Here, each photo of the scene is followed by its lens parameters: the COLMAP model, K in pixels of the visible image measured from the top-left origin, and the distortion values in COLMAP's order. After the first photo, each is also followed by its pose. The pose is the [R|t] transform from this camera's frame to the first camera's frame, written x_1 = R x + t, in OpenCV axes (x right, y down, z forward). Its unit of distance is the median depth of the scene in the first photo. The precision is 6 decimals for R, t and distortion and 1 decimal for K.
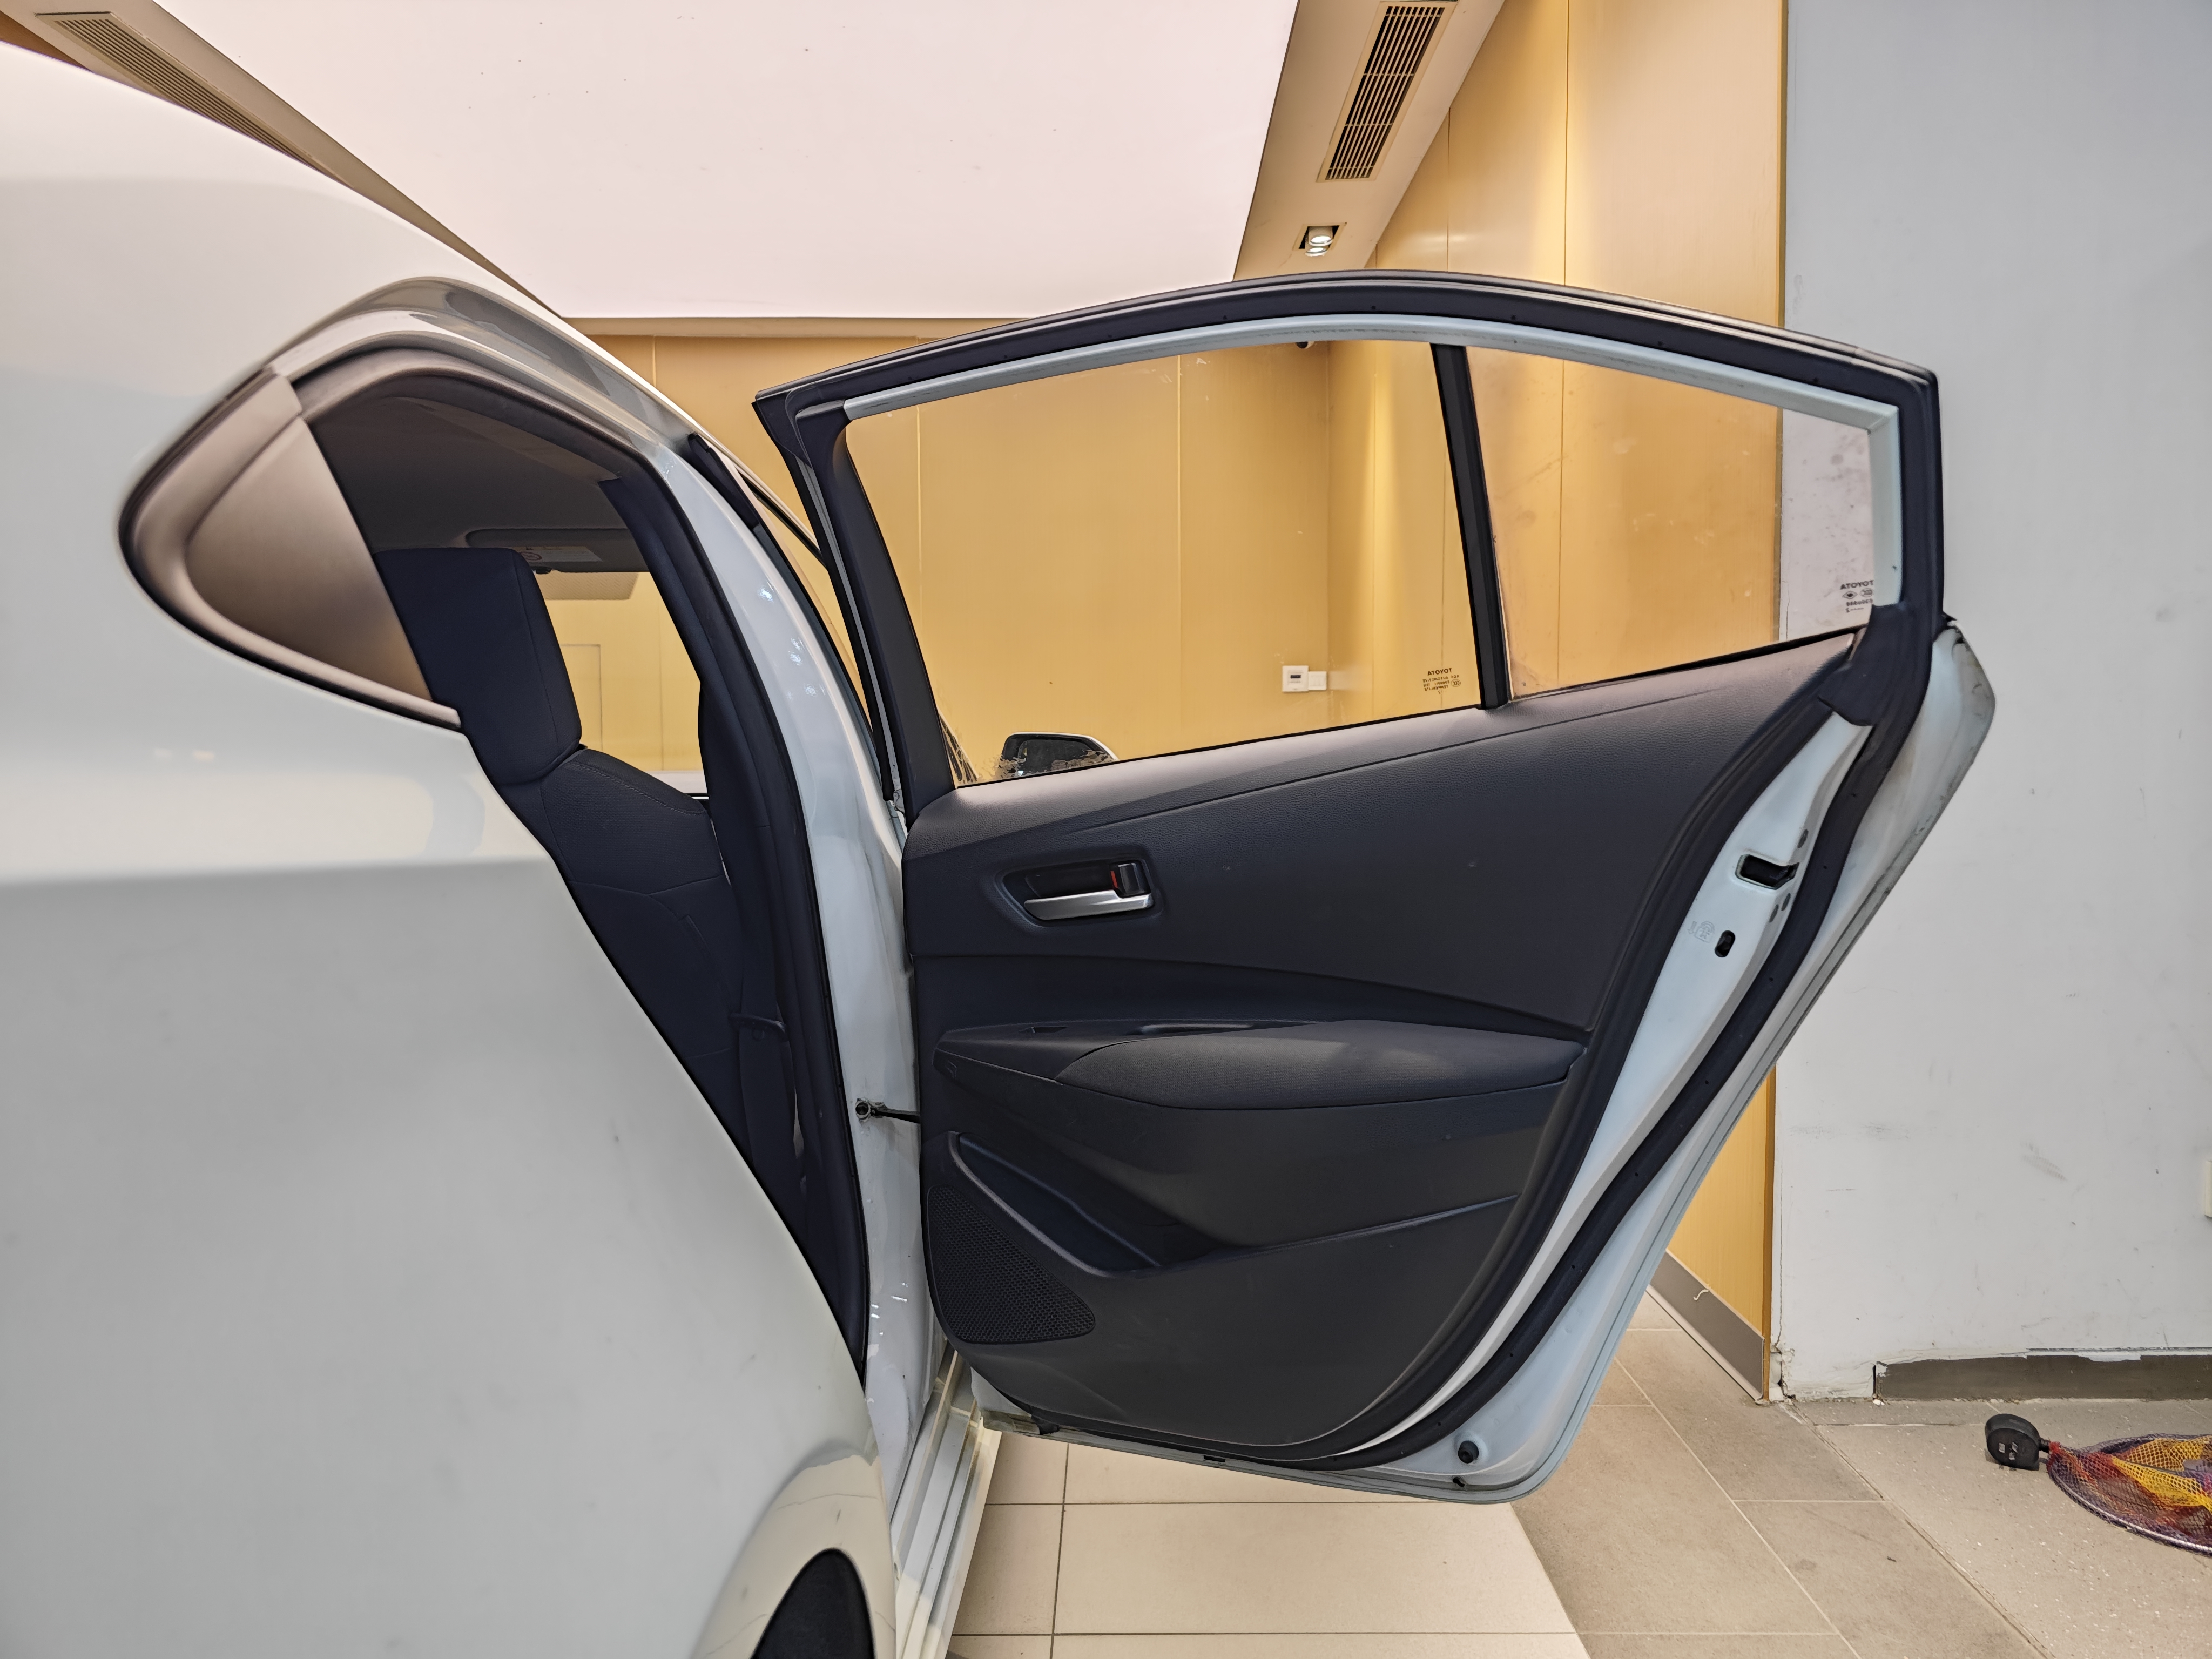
lens RADIAL K [[1491.1, 0, 1113.9], [0, 1491.1, 833.5], [0, 0, 1]] dist [0.034878, -0.027856]
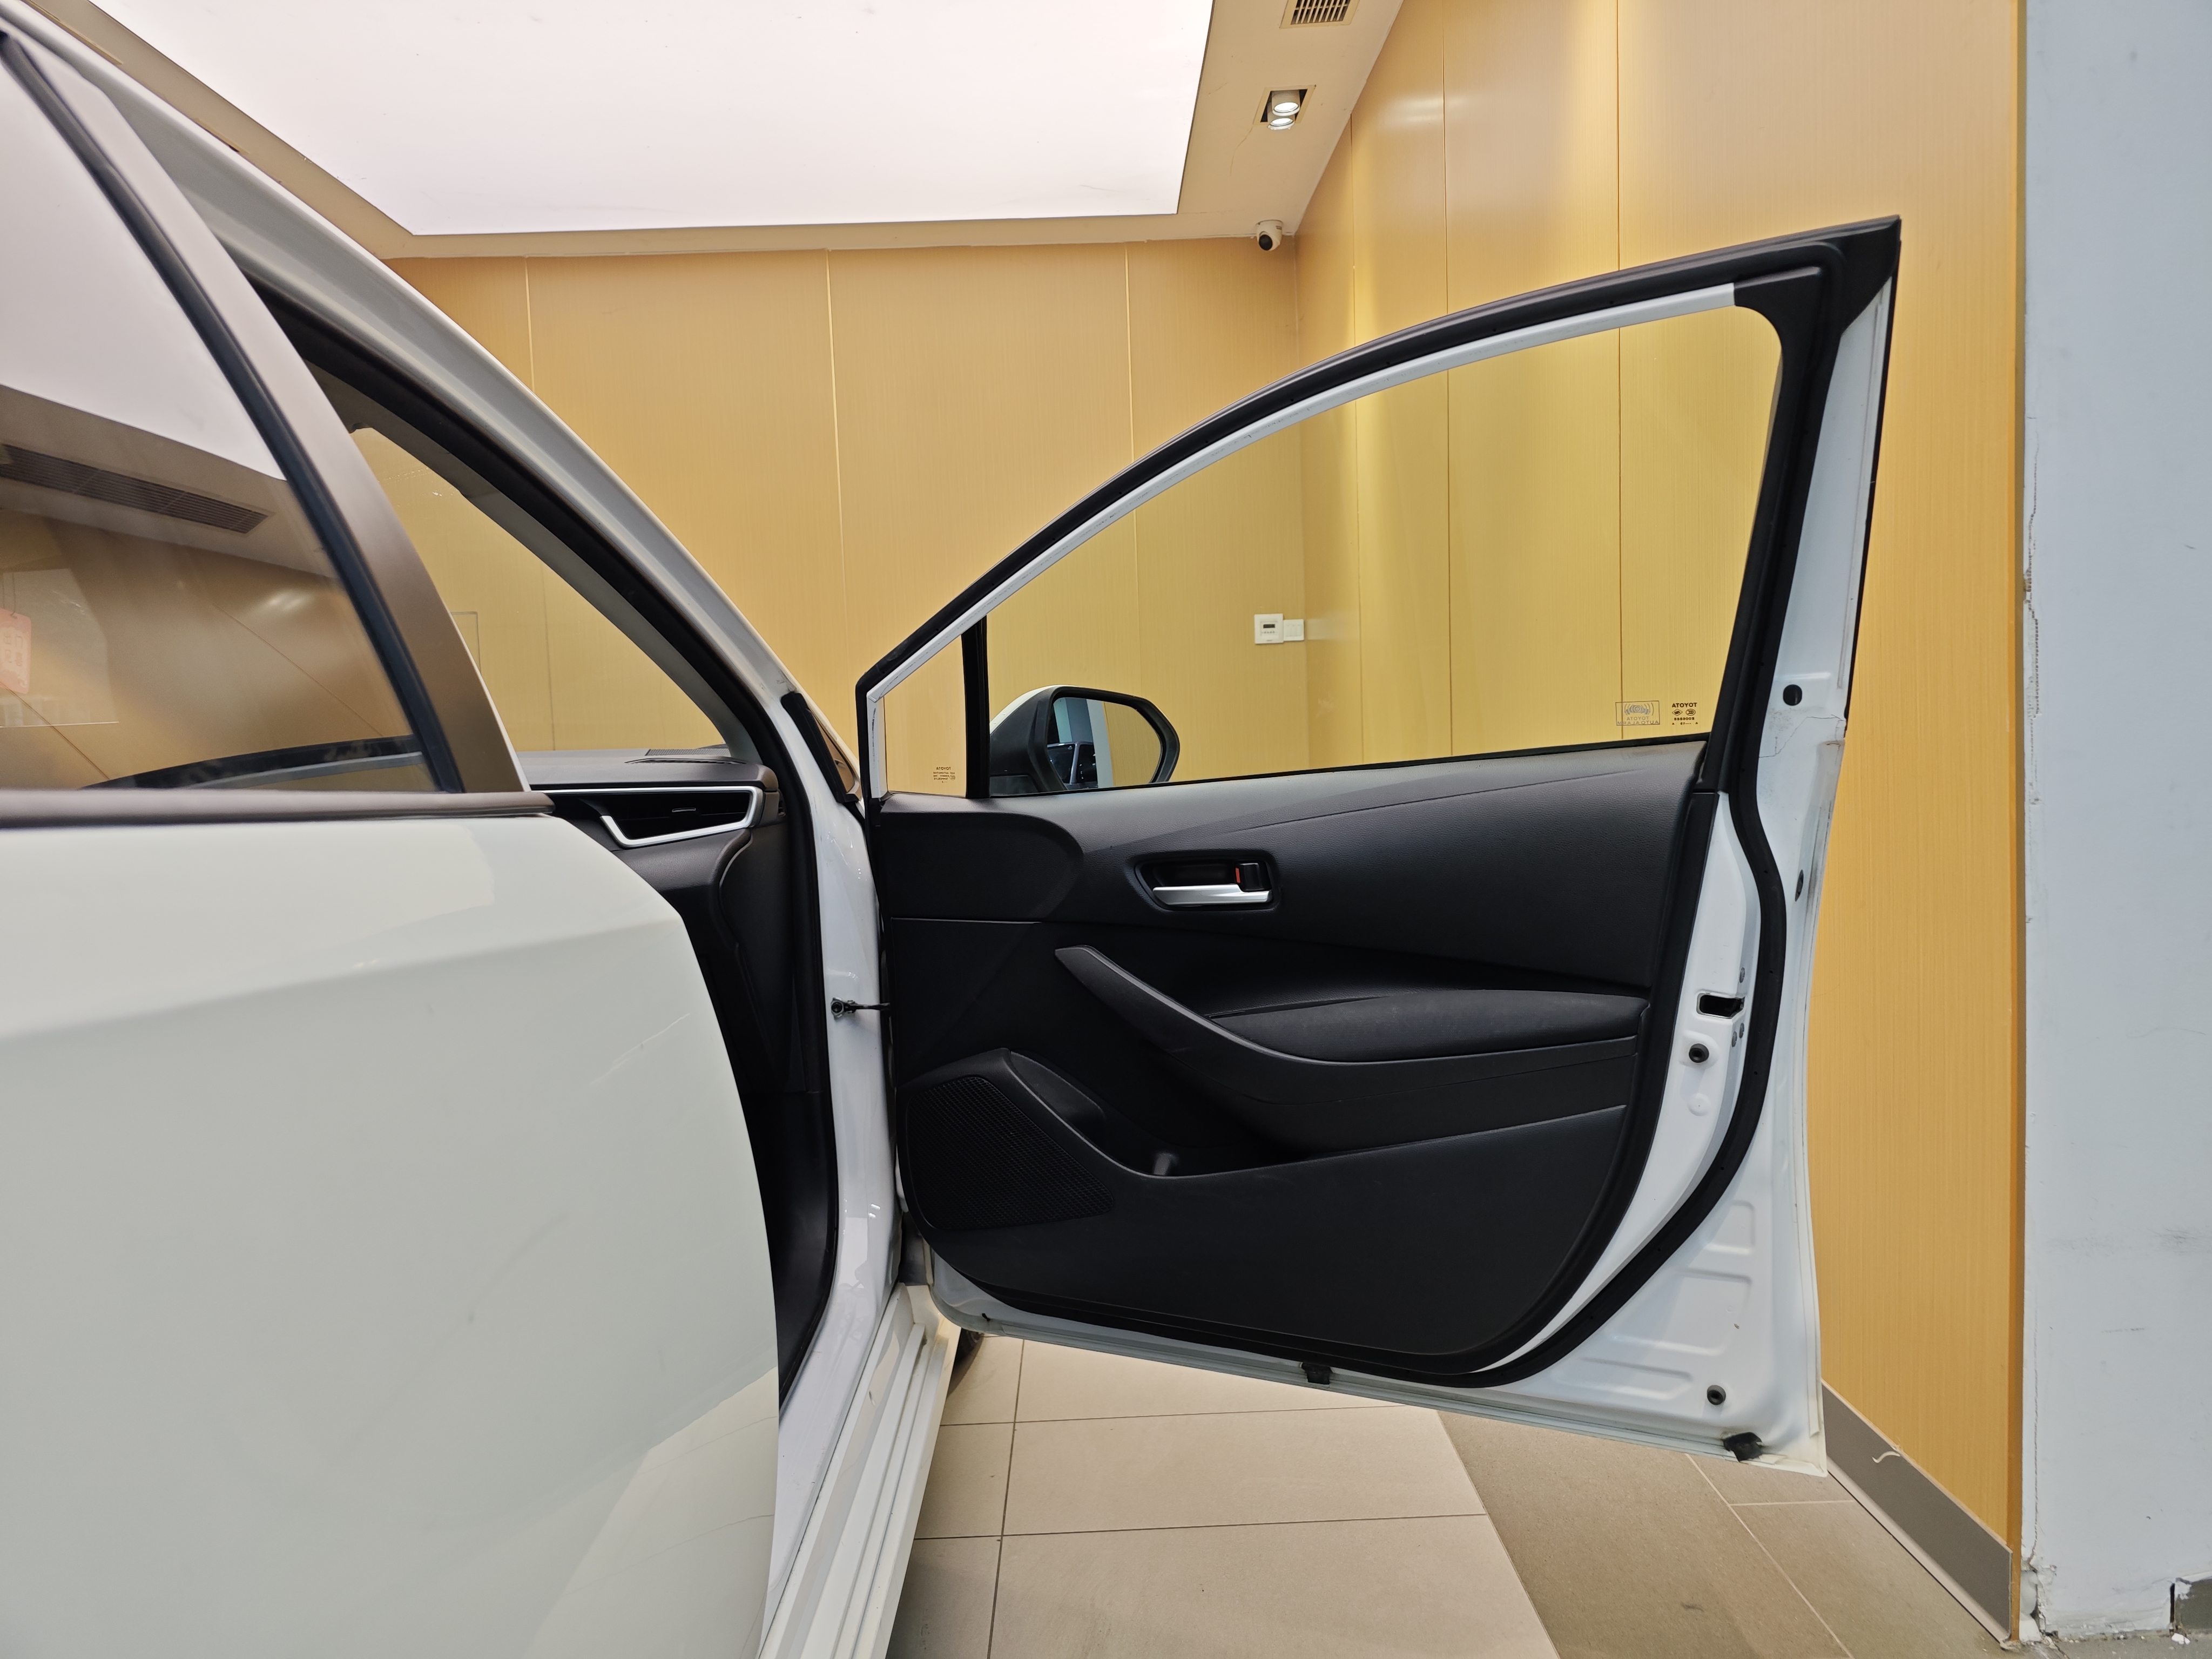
lens RADIAL K [[1491.1, 0, 1095.0], [0, 1491.1, 831.0], [0, 0, 1]] dist [0.034878, -0.027856]
pose [[0.999506, -0.030925, 0.005679, 0.028173], [0.030807, 0.999327, 0.019892, -0.012555], [-0.006290, -0.019707, 0.999786, 0.330563]]
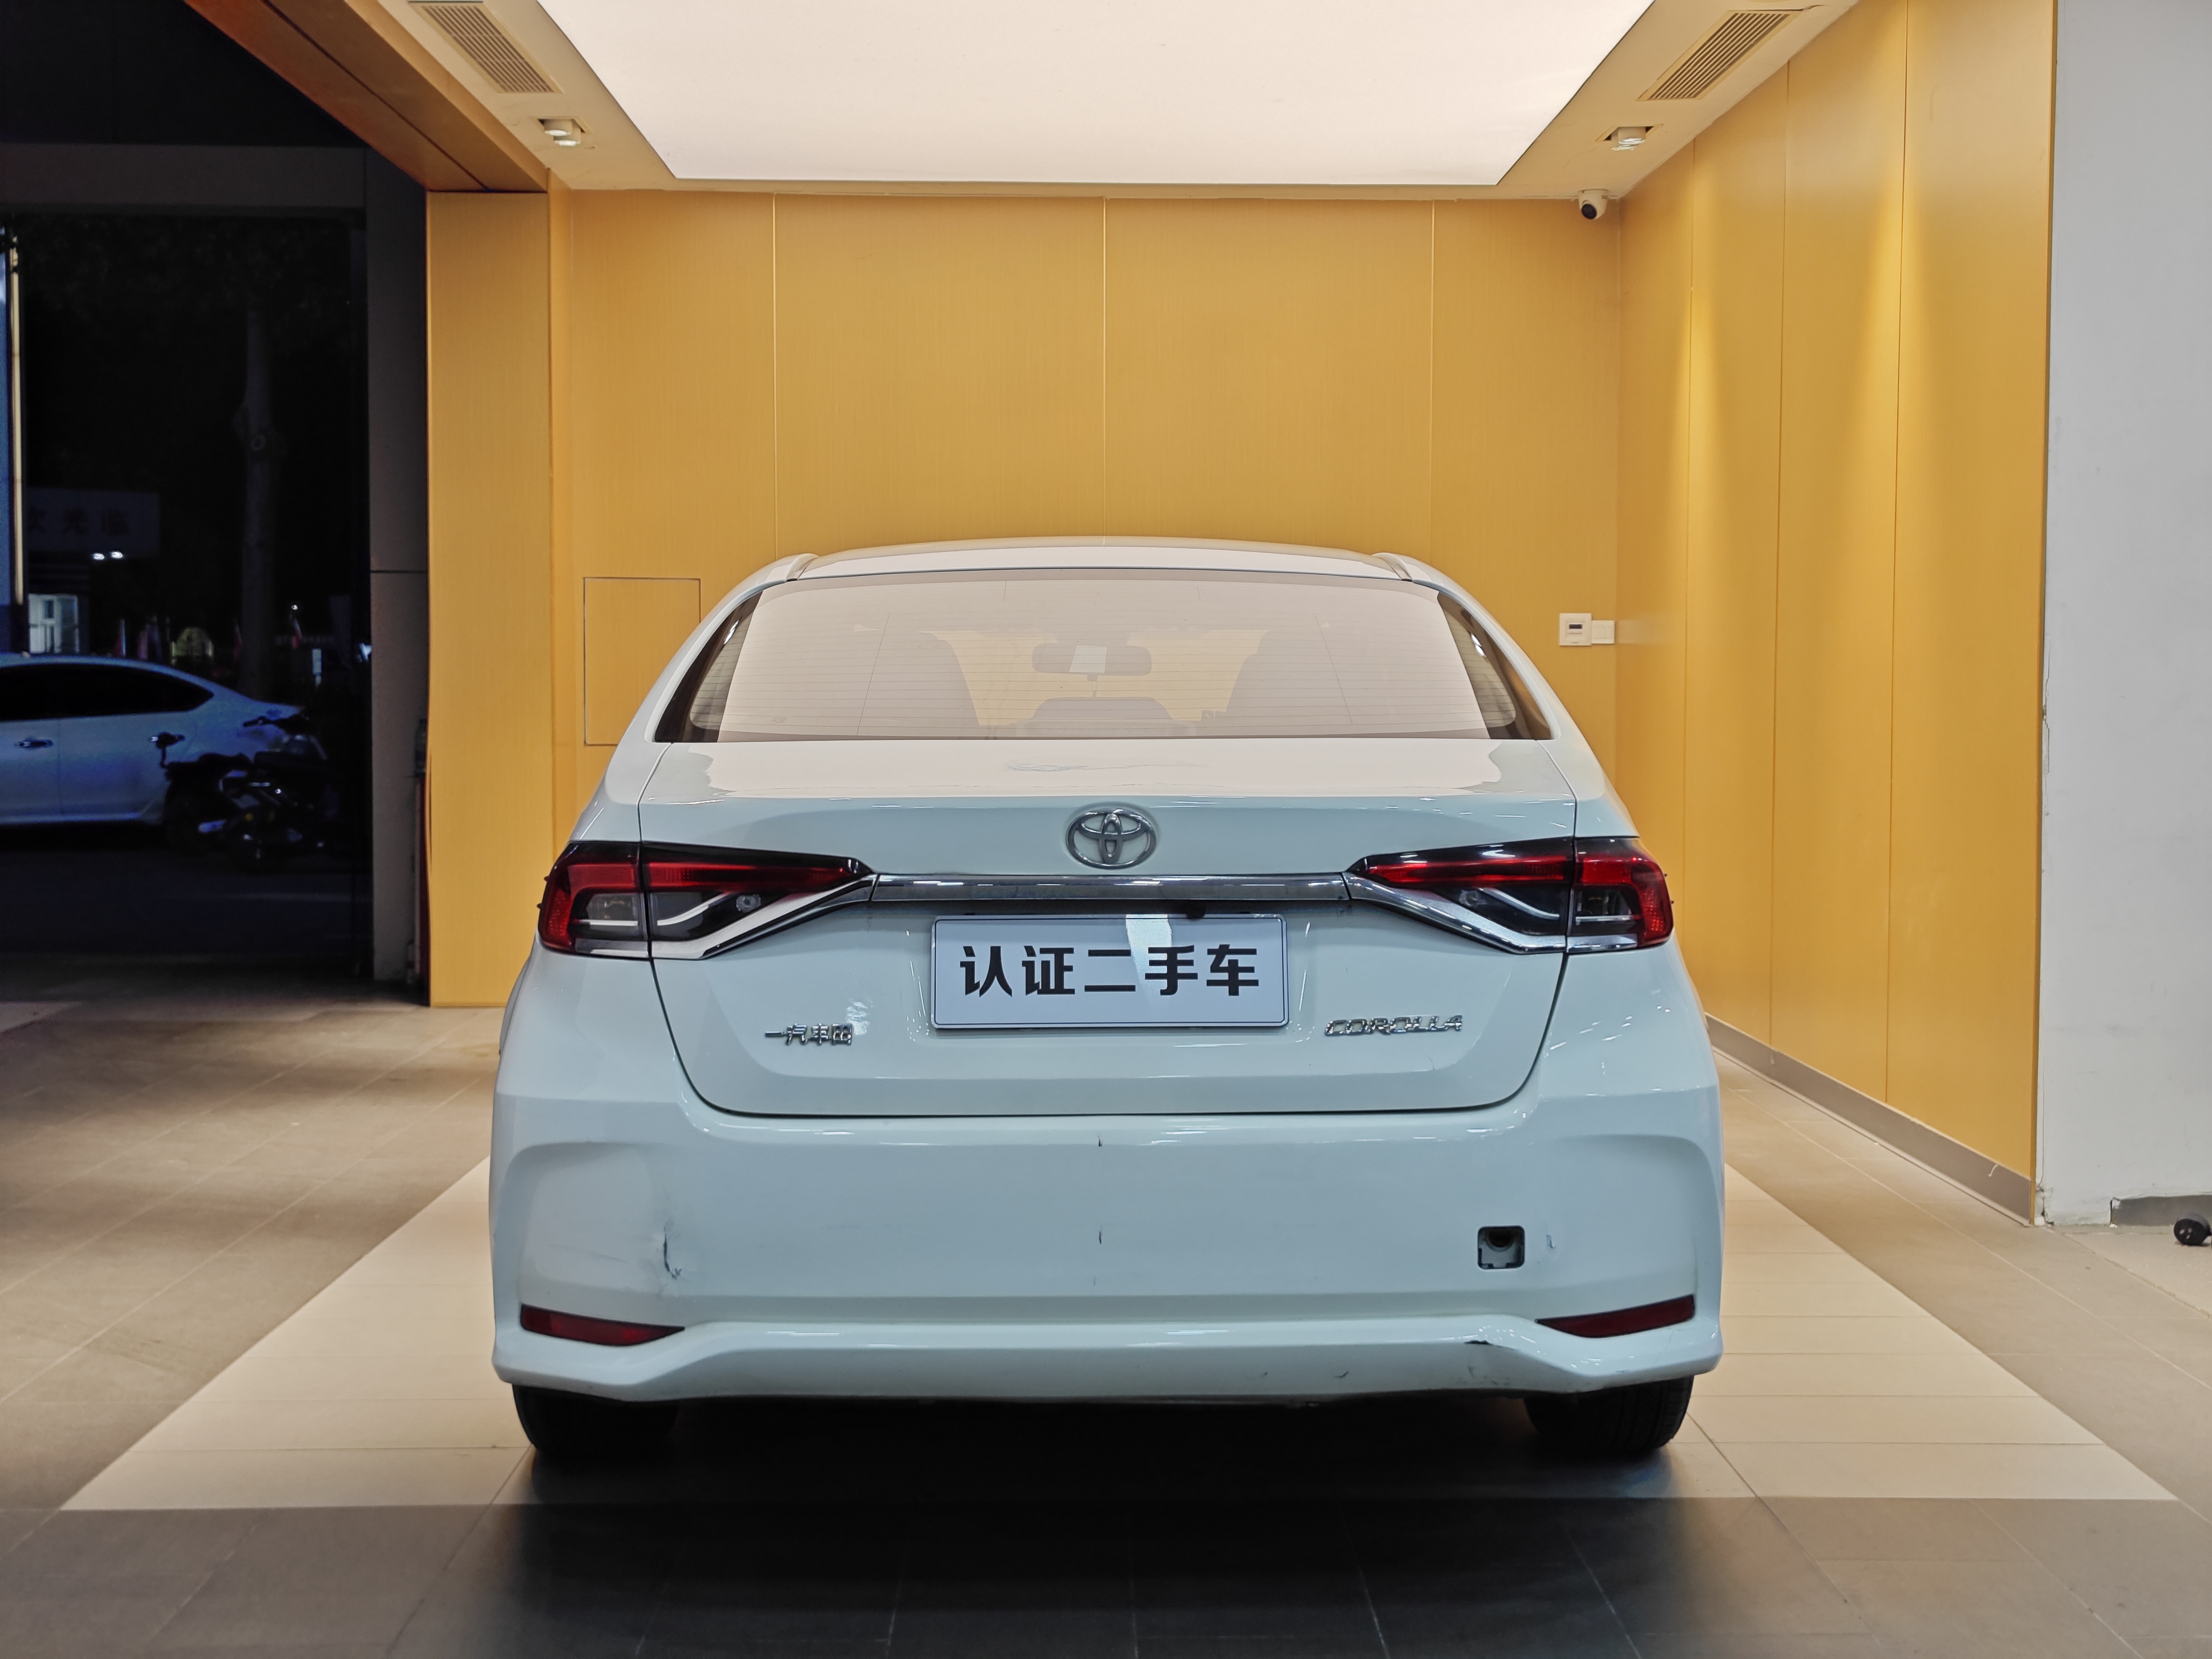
lens RADIAL K [[2948.0, 0, 1113.6], [0, 2948.0, 827.1], [0, 0, 1]] dist [0.060384, 0.000000]
pose [[0.999814, 0.005485, 0.018507, -0.457256], [-0.005412, 0.999977, -0.003966, 0.026586], [-0.018528, 0.003865, 0.999821, -1.692790]]
